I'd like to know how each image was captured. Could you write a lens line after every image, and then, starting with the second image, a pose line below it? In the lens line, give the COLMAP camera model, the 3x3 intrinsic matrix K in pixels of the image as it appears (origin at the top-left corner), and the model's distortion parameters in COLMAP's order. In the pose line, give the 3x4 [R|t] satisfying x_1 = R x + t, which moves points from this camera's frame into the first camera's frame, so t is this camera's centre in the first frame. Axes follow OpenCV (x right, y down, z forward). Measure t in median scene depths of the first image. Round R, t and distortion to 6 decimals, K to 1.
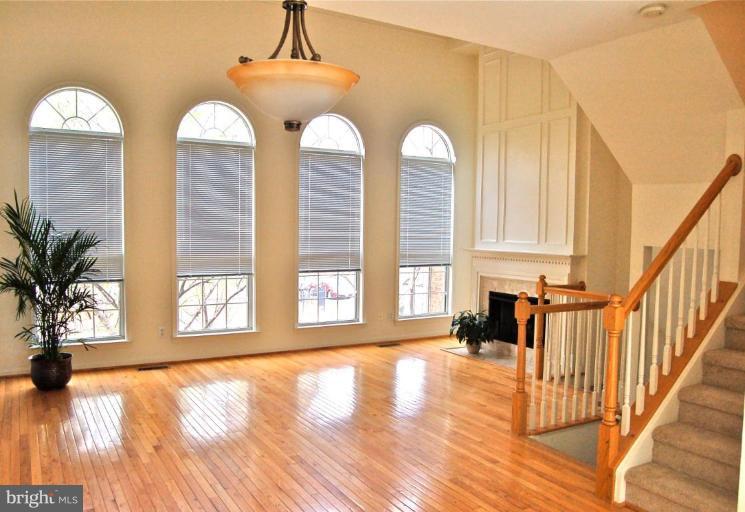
lens RADIAL K [[625.3, 0, 372.5], [0, 625.3, 256.0], [0, 0, 1]] dist [-0.001029, 0.000681]
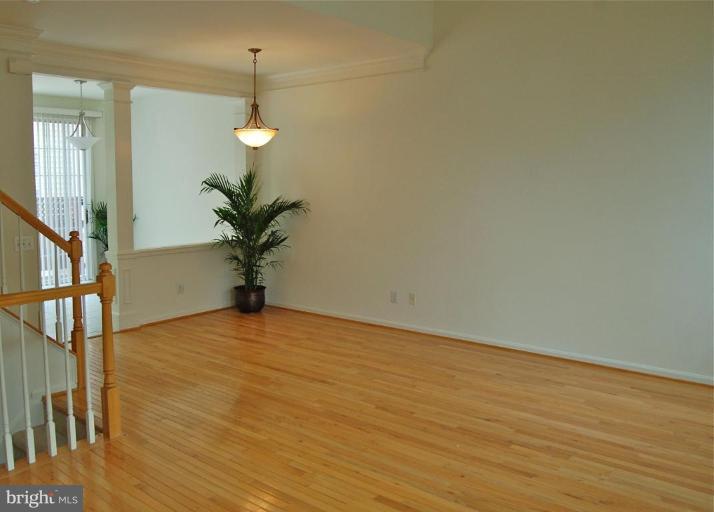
lens RADIAL K [[639.5, 0, 357.0], [0, 639.5, 256.0], [0, 0, 1]] dist [-0.098267, -0.001349]
pose [[-0.935932, 0.023831, -0.351374, 0.248582], [-0.034183, 0.986850, 0.157982, -0.105142], [0.350518, 0.159871, -0.922810, 2.096118]]
